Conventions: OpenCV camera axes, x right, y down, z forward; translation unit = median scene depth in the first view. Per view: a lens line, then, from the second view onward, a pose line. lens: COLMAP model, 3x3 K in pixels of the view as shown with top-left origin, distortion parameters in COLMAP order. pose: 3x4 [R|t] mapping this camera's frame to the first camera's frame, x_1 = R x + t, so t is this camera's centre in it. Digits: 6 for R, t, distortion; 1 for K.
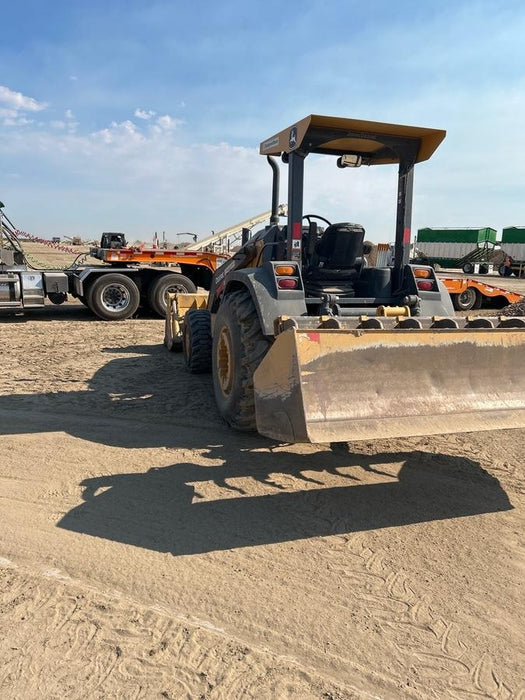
lens RADIAL K [[531.3, 0, 262.5], [0, 531.3, 350.0], [0, 0, 1]] dist [0.014520, -0.003721]
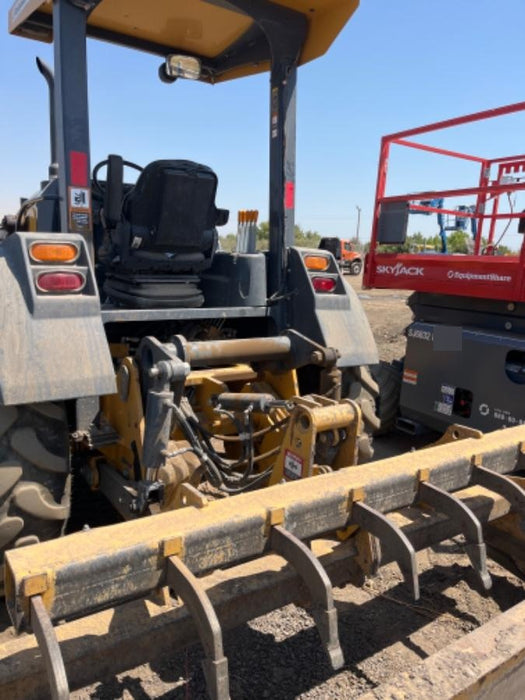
lens RADIAL K [[531.3, 0, 262.5], [0, 531.3, 350.0], [0, 0, 1]] dist [0.014520, -0.003721]
pose [[0.956094, -0.043895, 0.289754, 0.074803], [0.046796, 0.998900, -0.003086, -0.052416], [-0.289300, 0.016510, 0.957096, 0.477005]]
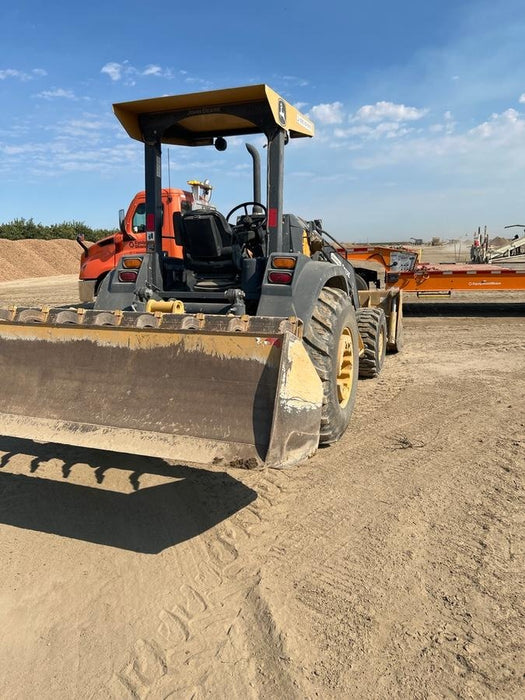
lens RADIAL K [[531.3, 0, 262.5], [0, 531.3, 350.0], [0, 0, 1]] dist [0.014520, -0.003721]
pose [[0.781214, 0.068118, -0.620536, 0.805204], [-0.068780, 0.997369, 0.022895, -0.026913], [0.620463, 0.024794, 0.783844, 0.354262]]
